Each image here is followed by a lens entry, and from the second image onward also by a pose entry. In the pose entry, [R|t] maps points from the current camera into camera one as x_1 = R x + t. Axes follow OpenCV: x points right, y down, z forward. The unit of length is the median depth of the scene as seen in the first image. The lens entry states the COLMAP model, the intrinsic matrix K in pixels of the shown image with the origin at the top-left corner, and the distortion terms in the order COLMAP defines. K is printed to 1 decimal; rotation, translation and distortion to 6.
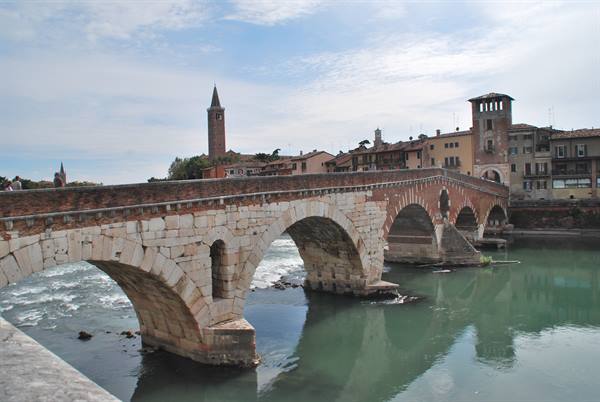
lens RADIAL K [[476.3, 0, 306.9], [0, 476.3, 204.6], [0, 0, 1]] dist [-0.131975, 0.062193]
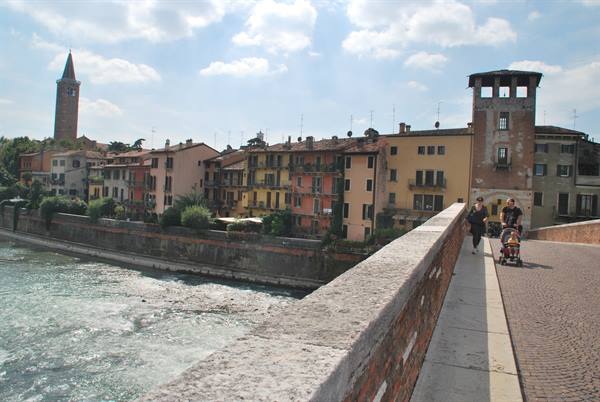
lens RADIAL K [[476.3, 0, 306.9], [0, 476.3, 204.6], [0, 0, 1]] dist [-0.131975, 0.062193]
pose [[0.962497, 0.072479, 0.261430, 0.012169], [-0.070201, 0.997369, -0.018055, -0.034656], [-0.262051, -0.000975, 0.965054, 0.433951]]
